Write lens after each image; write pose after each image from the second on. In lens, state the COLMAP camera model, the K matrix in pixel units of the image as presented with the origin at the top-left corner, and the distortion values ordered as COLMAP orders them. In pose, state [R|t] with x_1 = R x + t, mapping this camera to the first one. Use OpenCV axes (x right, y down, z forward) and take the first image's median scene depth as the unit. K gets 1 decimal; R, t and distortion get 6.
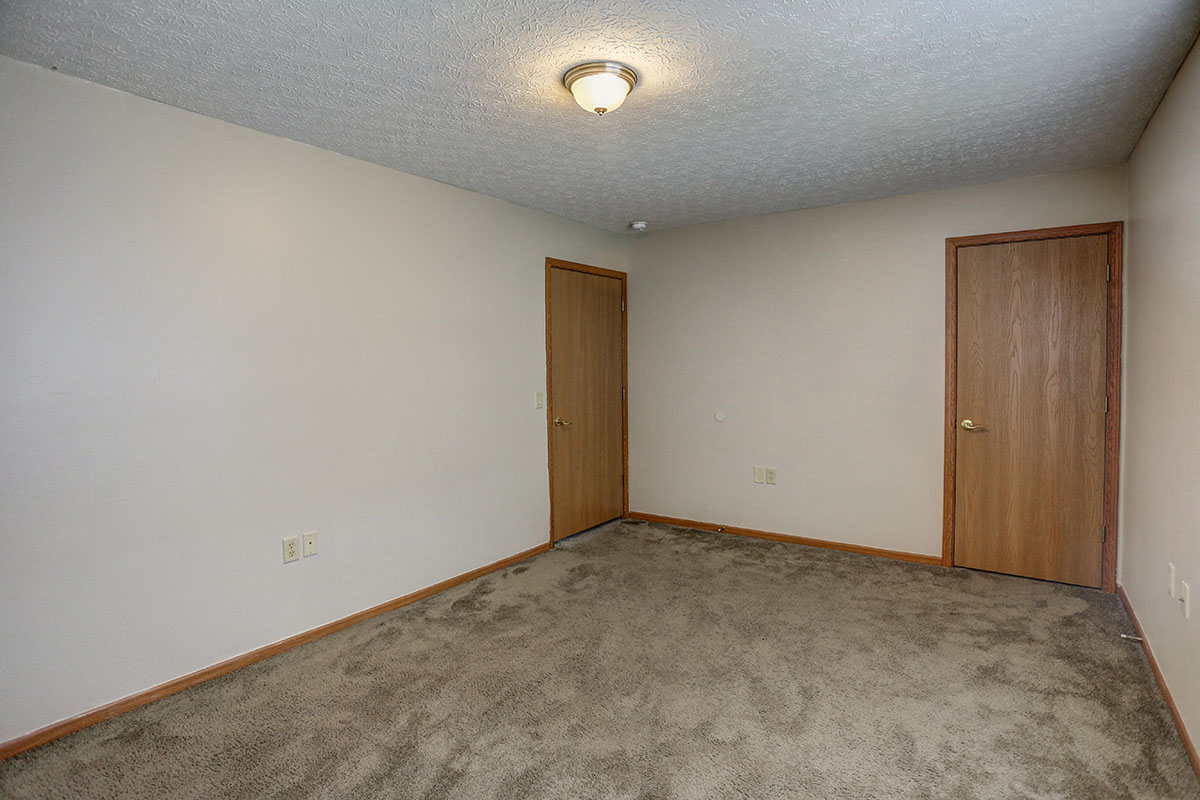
lens RADIAL K [[603.3, 0, 600.0], [0, 603.3, 400.0], [0, 0, 1]] dist [-0.081259, 0.034896]
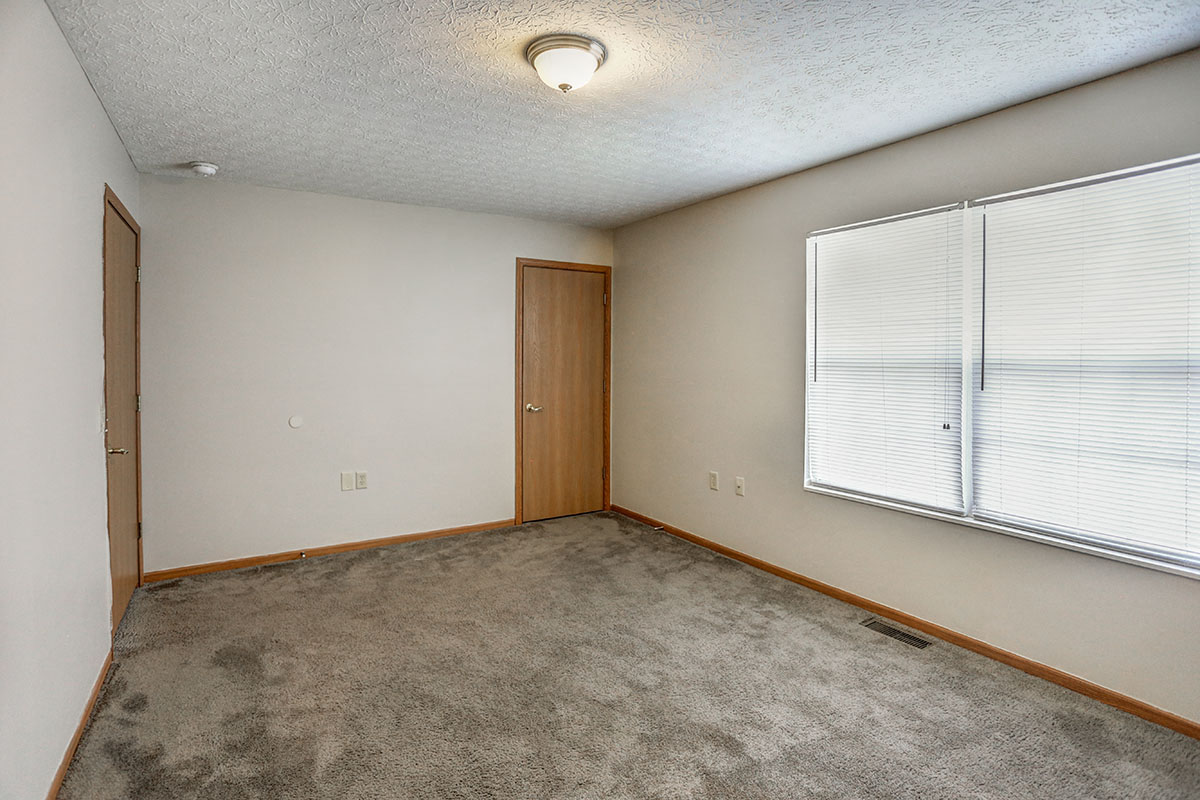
lens RADIAL K [[603.3, 0, 600.0], [0, 603.3, 400.0], [0, 0, 1]] dist [-0.081259, 0.034896]
pose [[0.373556, -0.055464, 0.925948, -0.574476], [0.050854, 0.997934, 0.039260, -0.020115], [-0.926213, 0.032422, 0.375605, 0.417751]]
